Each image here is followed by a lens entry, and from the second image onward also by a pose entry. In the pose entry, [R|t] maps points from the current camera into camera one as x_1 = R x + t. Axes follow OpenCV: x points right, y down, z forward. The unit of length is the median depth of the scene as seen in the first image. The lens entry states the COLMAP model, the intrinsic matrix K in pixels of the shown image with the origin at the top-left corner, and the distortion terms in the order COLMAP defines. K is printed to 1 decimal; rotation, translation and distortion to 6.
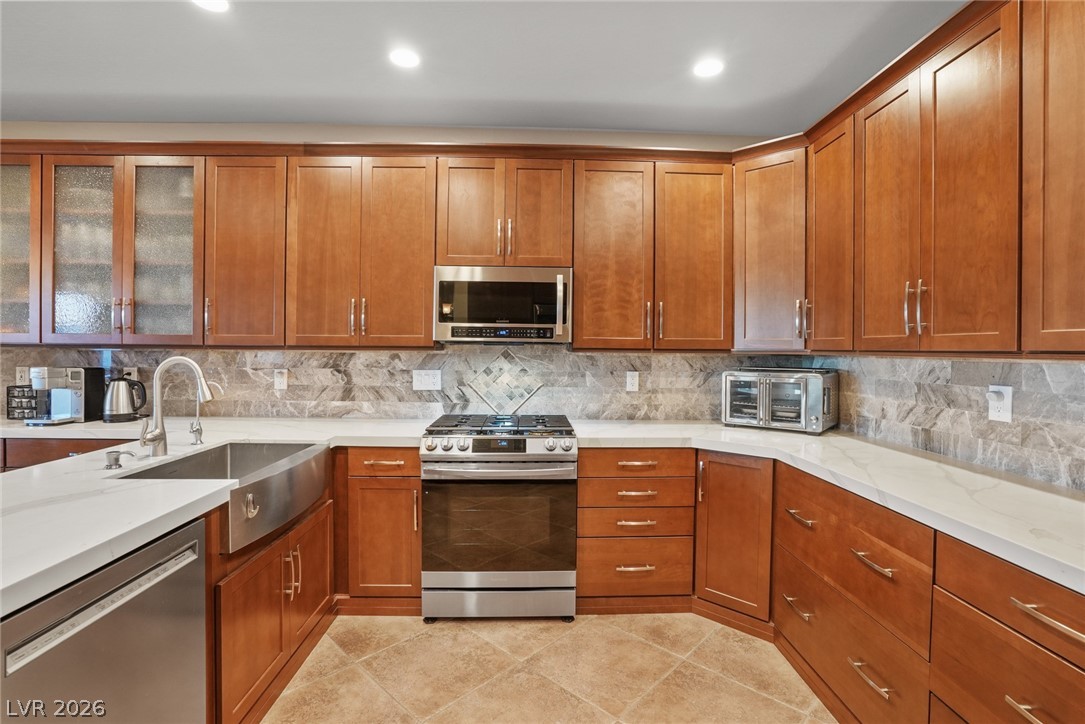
lens RADIAL K [[507.0, 0, 543.1], [0, 507.0, 353.7], [0, 0, 1]] dist [-0.056942, 0.019269]
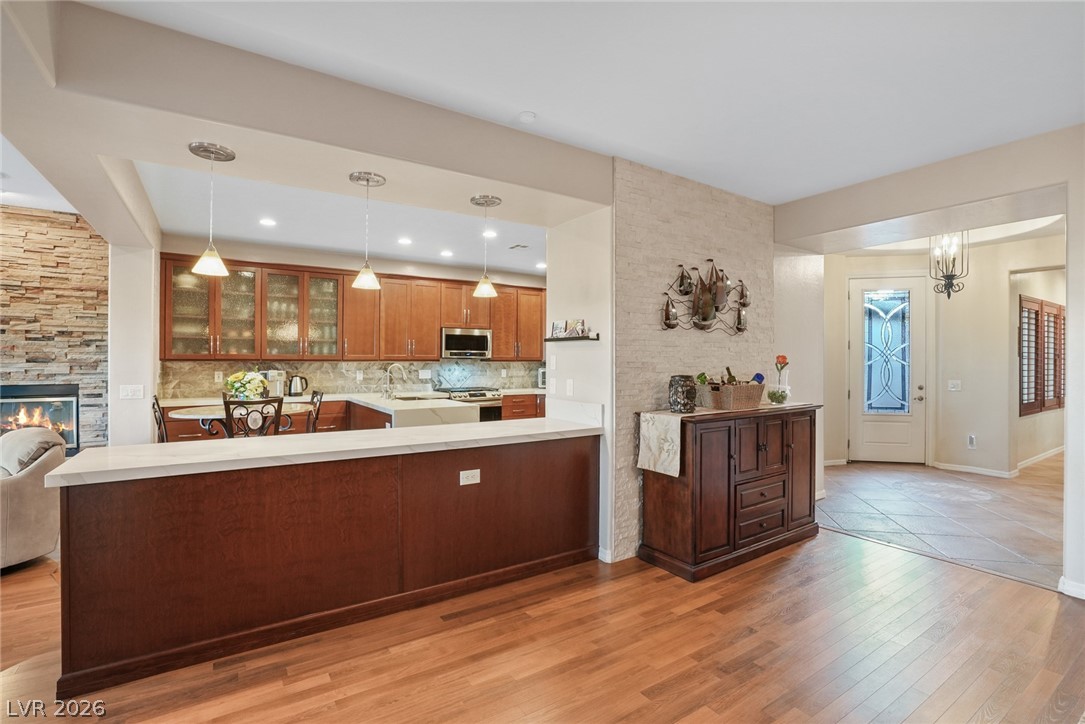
lens RADIAL K [[507.0, 0, 547.4], [0, 507.0, 361.2], [0, 0, 1]] dist [-0.056942, 0.019269]
pose [[0.849044, -0.007181, 0.528273, -1.094604], [0.008365, 0.999965, 0.000149, -0.002655], [-0.528255, 0.004293, 0.849075, -1.405347]]
